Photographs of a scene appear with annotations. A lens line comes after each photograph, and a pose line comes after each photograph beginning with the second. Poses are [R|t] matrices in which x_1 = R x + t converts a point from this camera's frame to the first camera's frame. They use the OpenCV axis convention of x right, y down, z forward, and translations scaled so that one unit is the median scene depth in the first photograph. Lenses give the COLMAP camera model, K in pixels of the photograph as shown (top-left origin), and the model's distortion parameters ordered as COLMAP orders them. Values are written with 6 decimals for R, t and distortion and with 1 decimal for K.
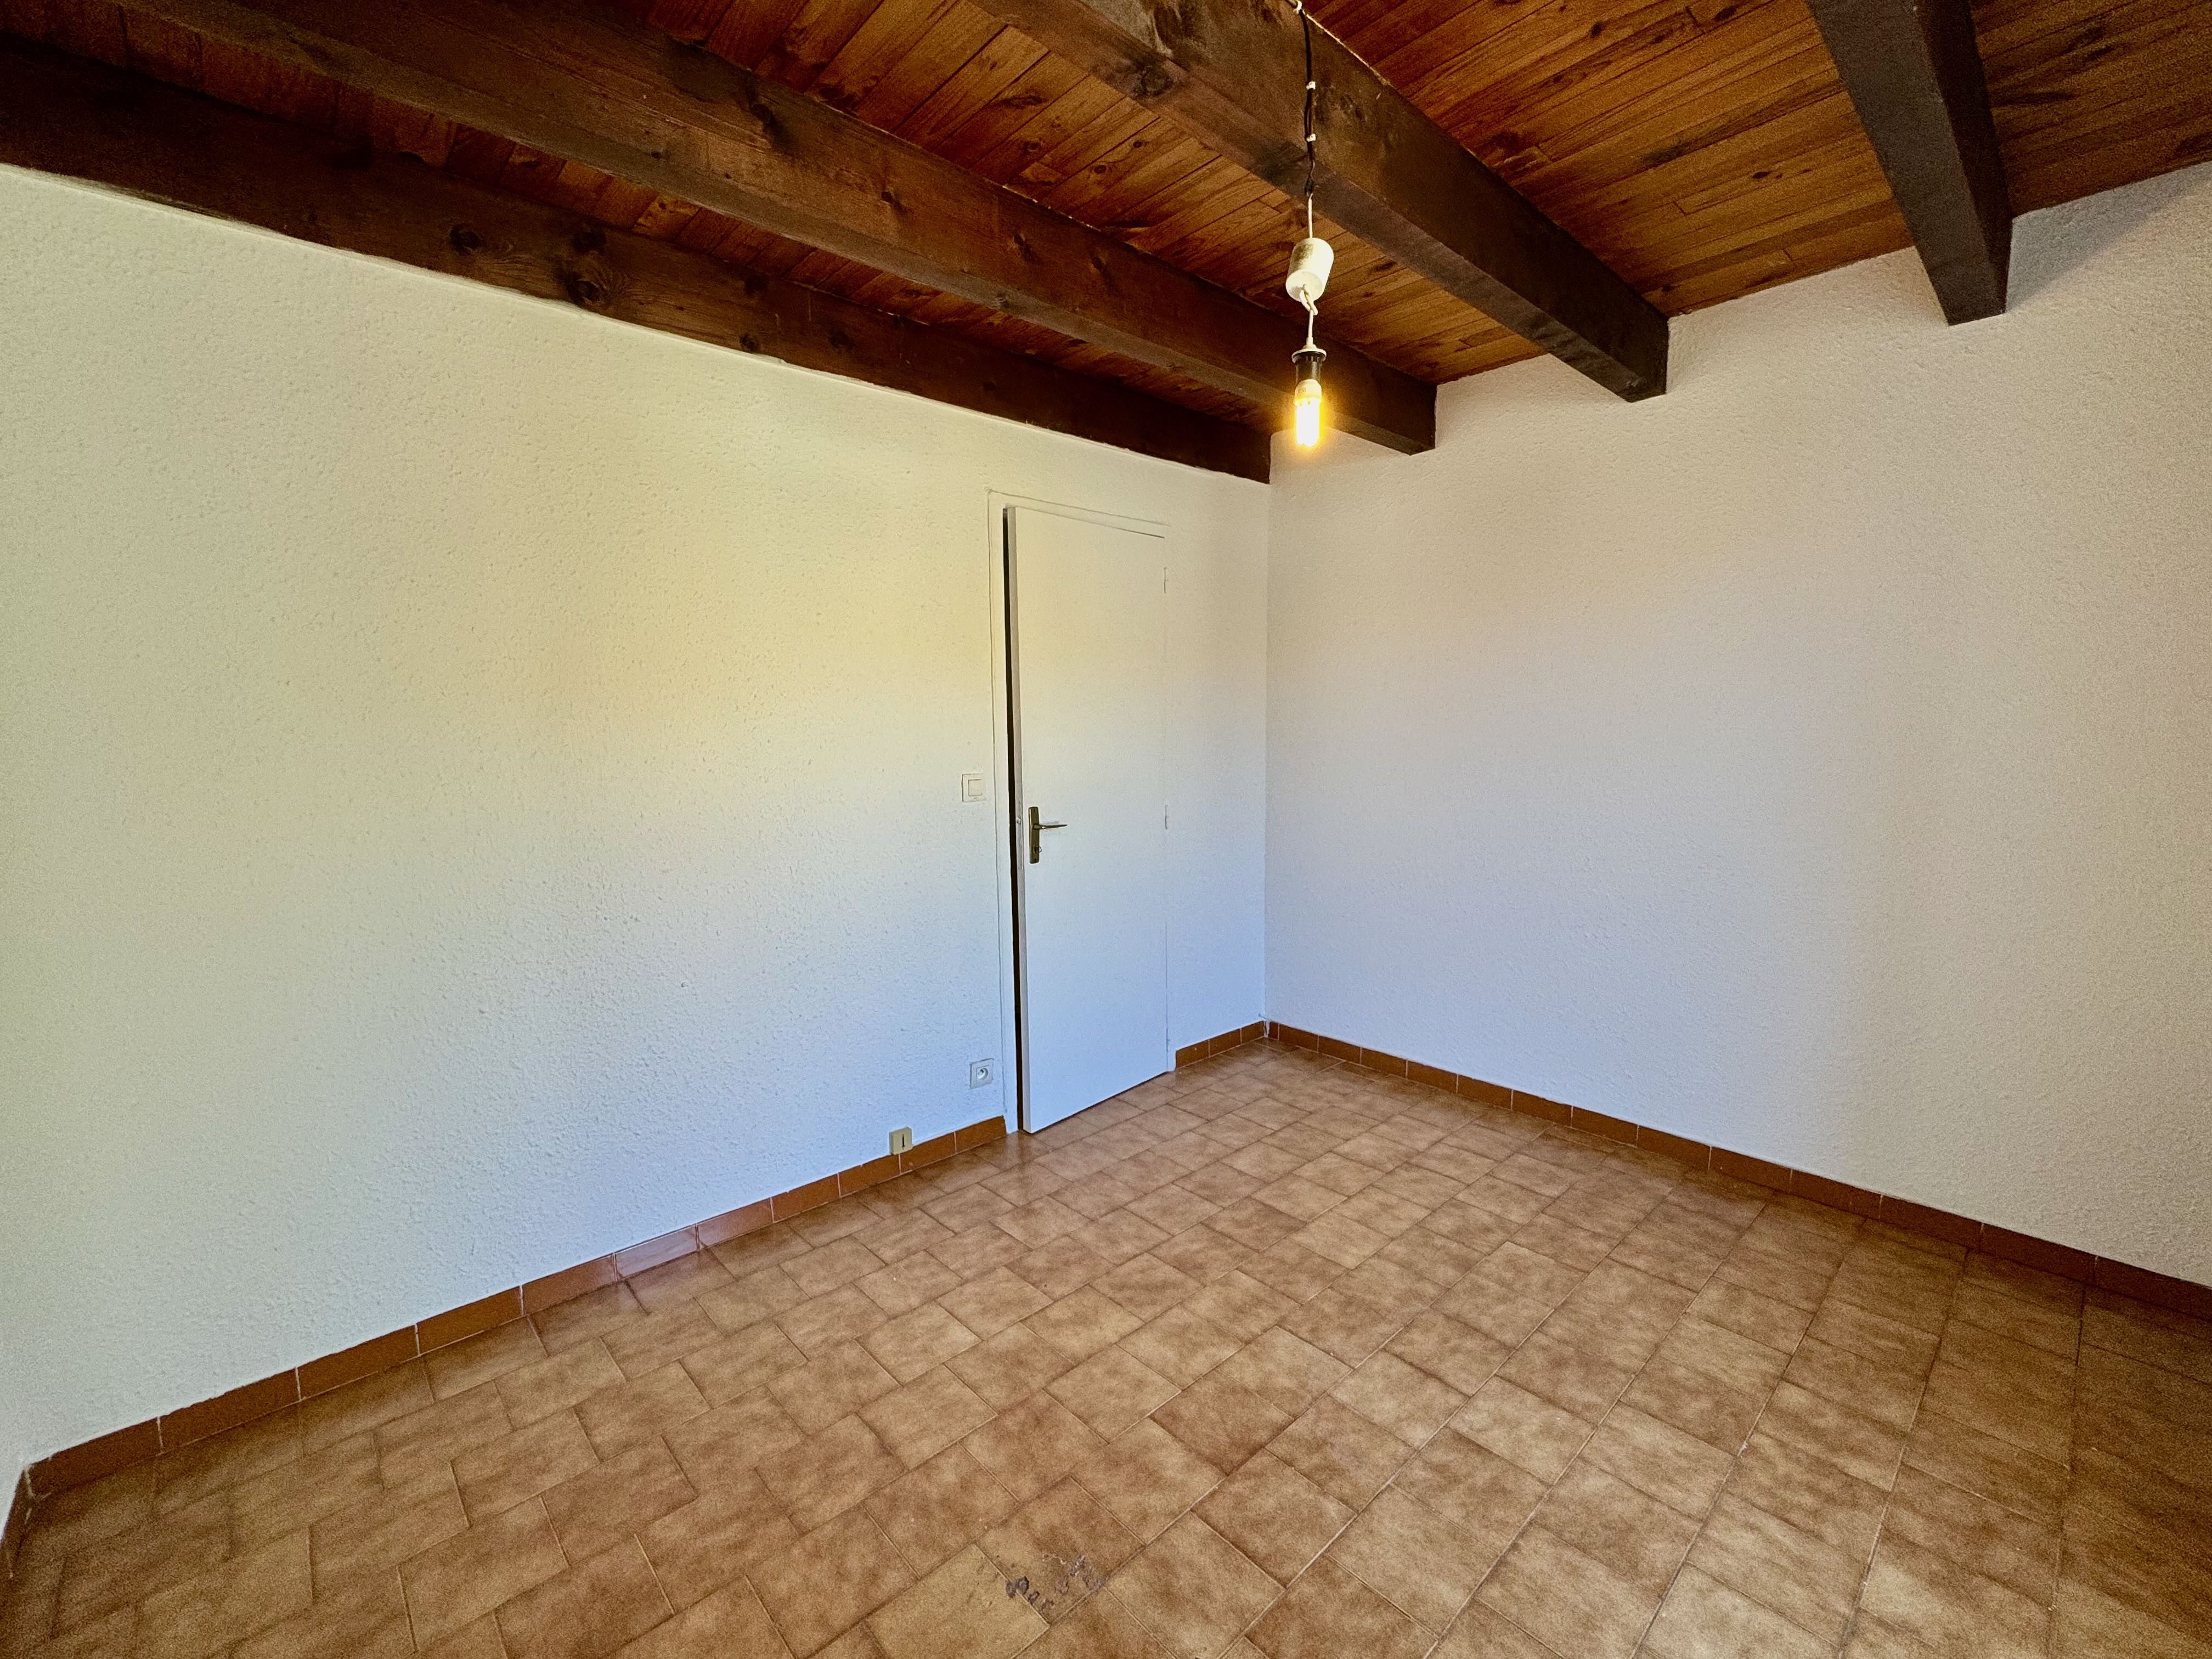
lens RADIAL K [[932.7, 0, 1098.9], [0, 932.7, 821.3], [0, 0, 1]] dist [-0.003972, -0.000990]
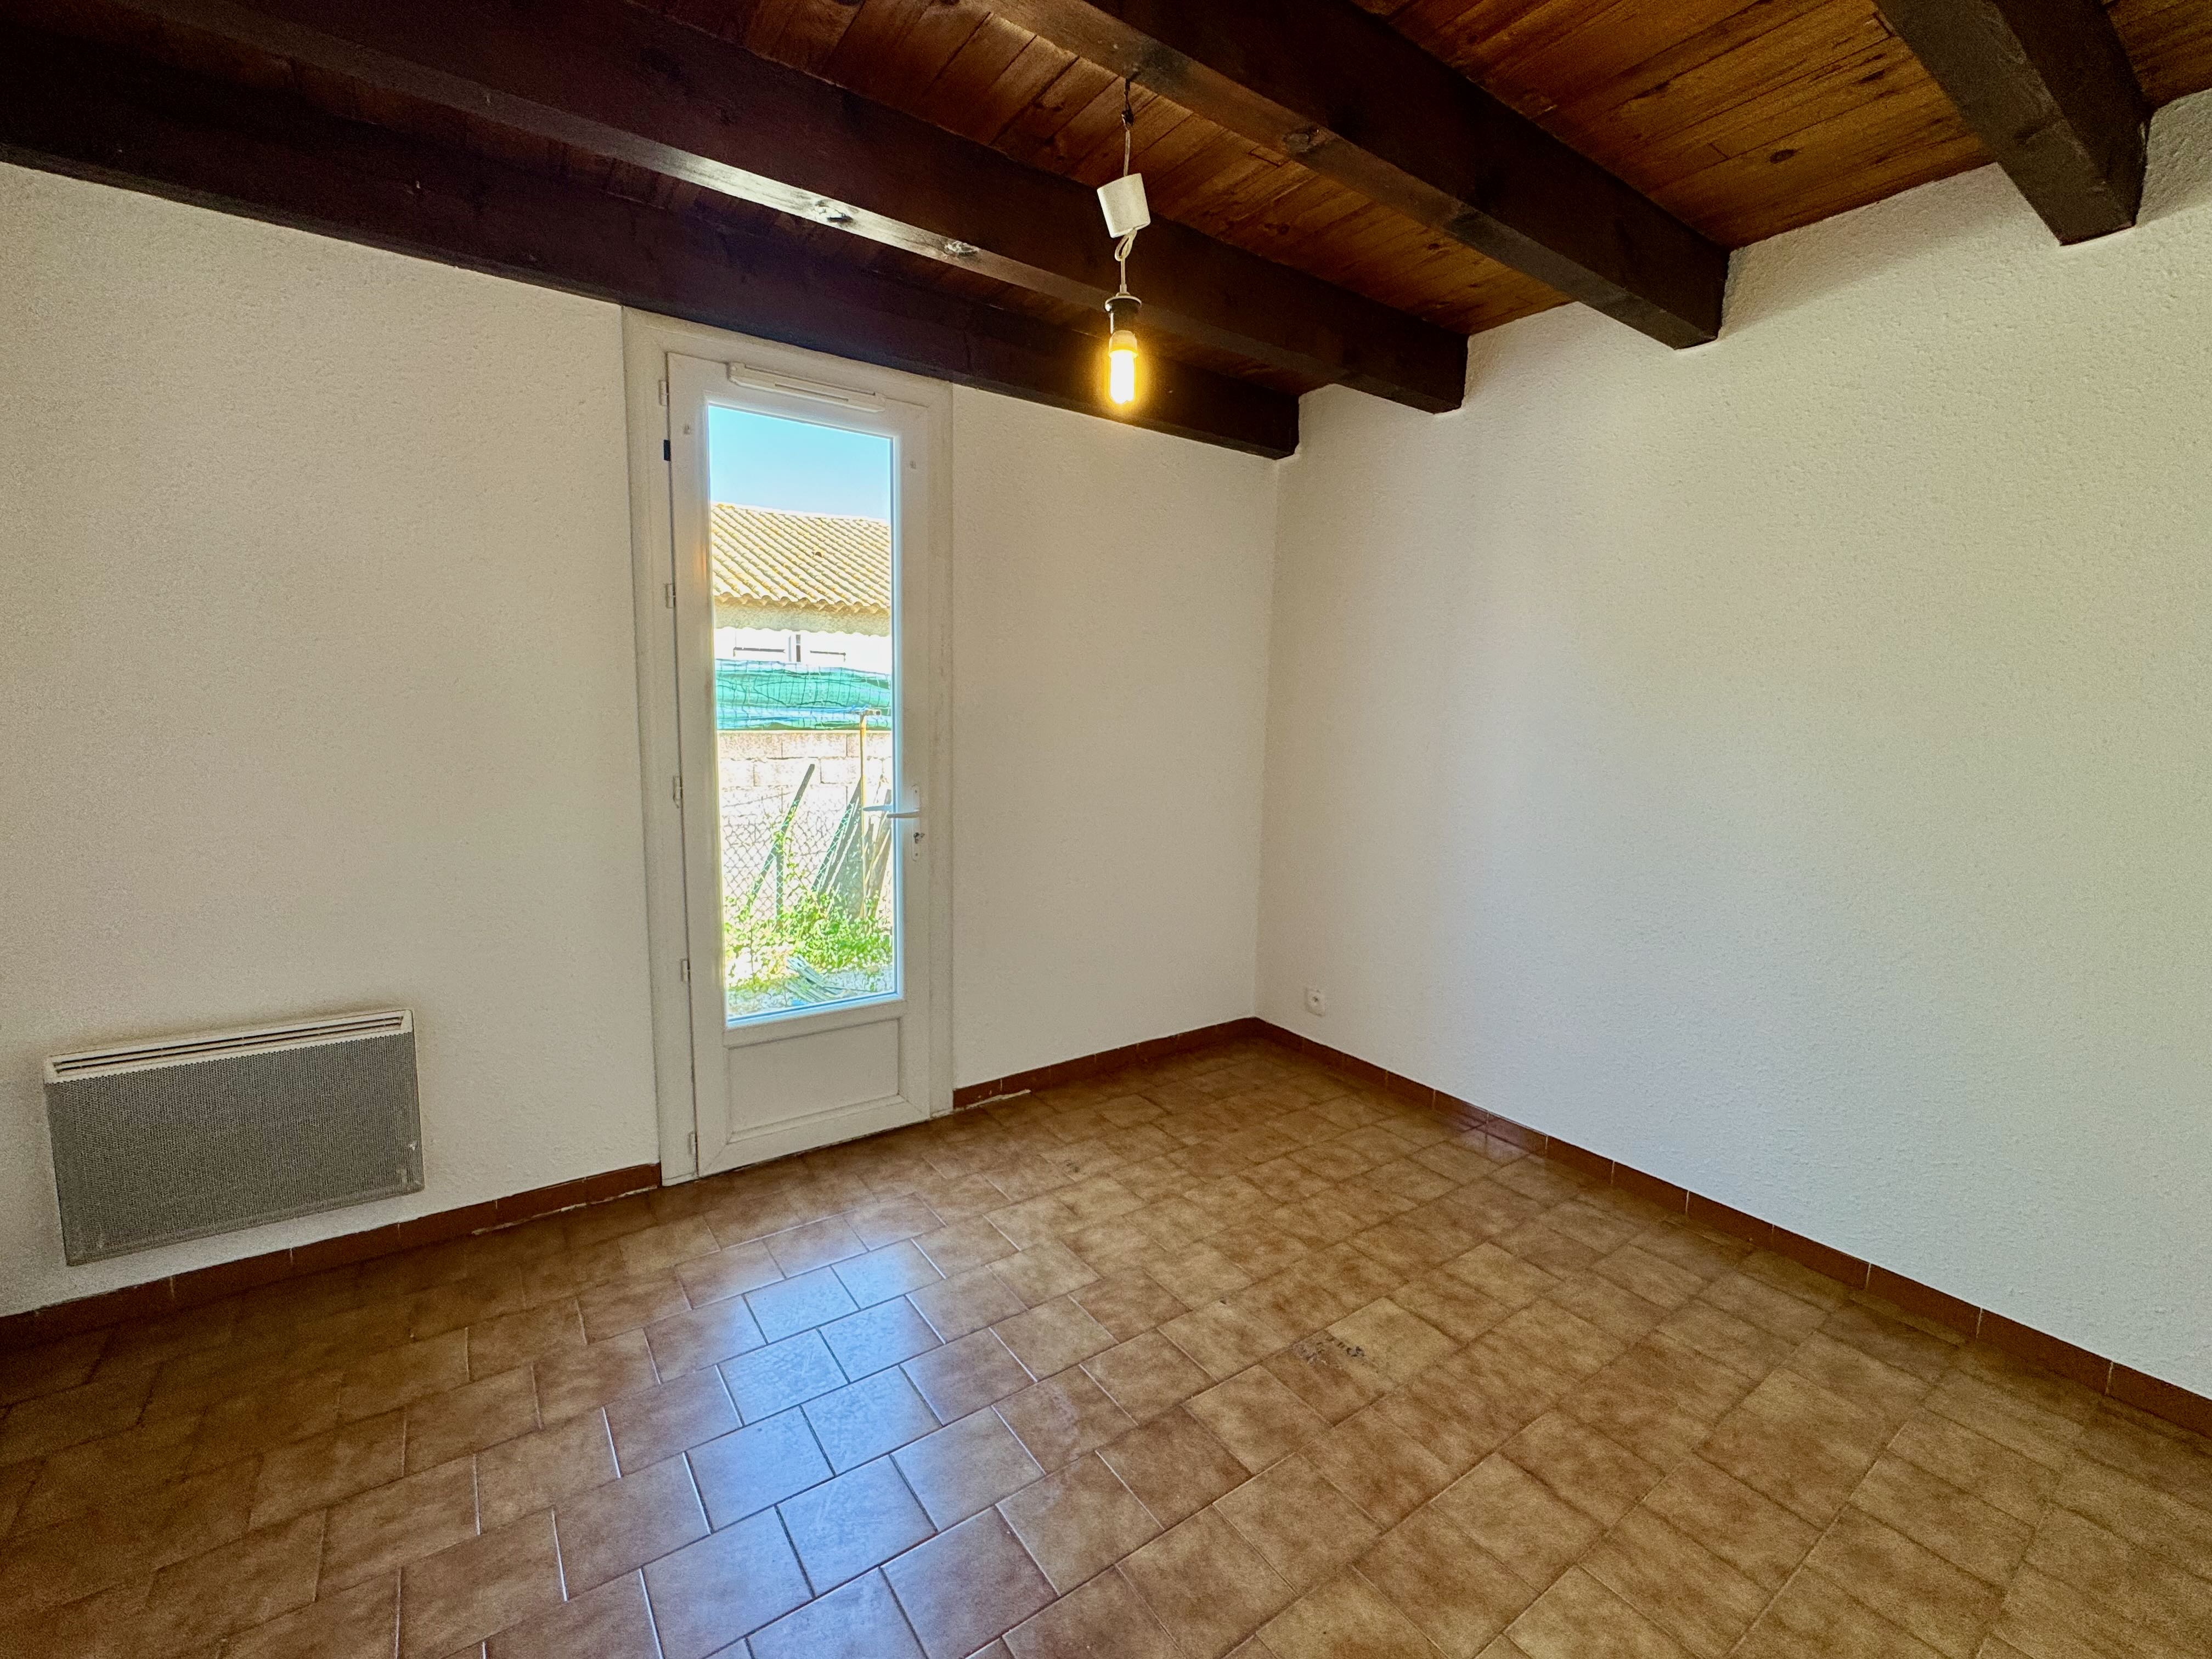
lens RADIAL K [[932.7, 0, 1103.4], [0, 932.7, 821.8], [0, 0, 1]] dist [-0.003972, -0.000990]
pose [[-0.992456, -0.021752, 0.120655, 0.109274], [0.006398, 0.973606, 0.228145, -0.193439], [-0.122433, 0.227196, -0.966122, 1.853727]]
